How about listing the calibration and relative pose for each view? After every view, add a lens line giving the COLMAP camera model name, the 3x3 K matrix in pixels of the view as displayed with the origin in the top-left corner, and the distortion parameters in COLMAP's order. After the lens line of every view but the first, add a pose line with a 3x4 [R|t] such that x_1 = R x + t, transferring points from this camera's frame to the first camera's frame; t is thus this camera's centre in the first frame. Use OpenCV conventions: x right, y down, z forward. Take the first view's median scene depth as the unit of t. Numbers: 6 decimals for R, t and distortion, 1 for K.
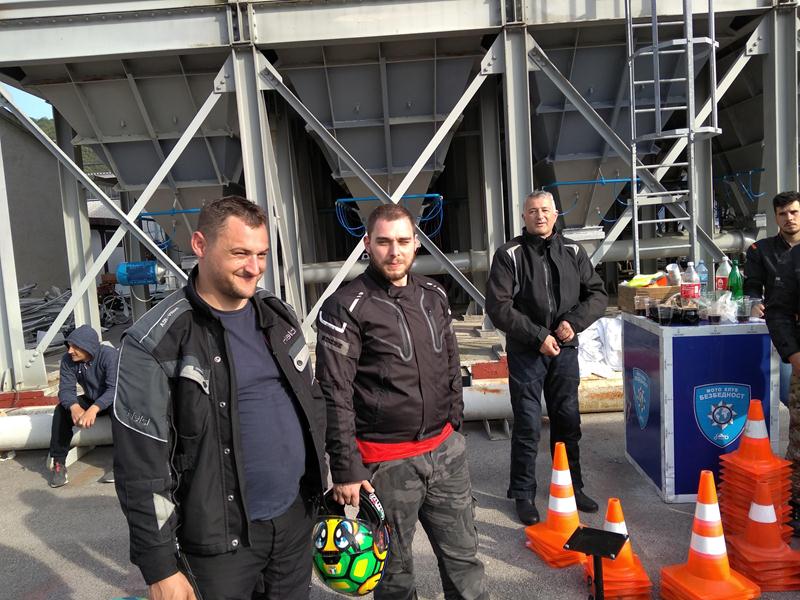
lens RADIAL K [[656.0, 0, 404.0], [0, 656.0, 302.0], [0, 0, 1]] dist [0.116998, -0.169837]
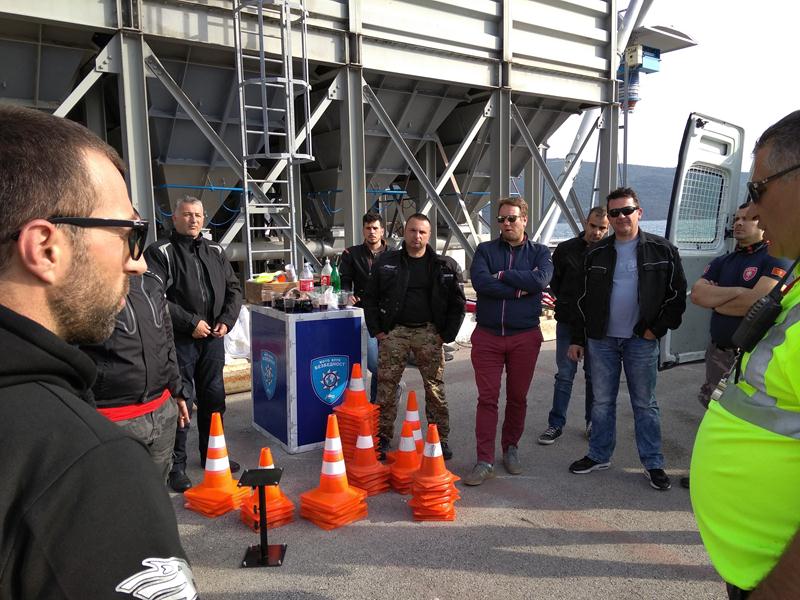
lens RADIAL K [[656.0, 0, 404.0], [0, 656.0, 302.0], [0, 0, 1]] dist [0.116998, -0.169837]
pose [[0.815898, -0.013359, 0.578042, -0.104184], [0.015124, 0.999884, 0.001760, 0.011050], [-0.577998, 0.007306, 0.816005, -0.096457]]
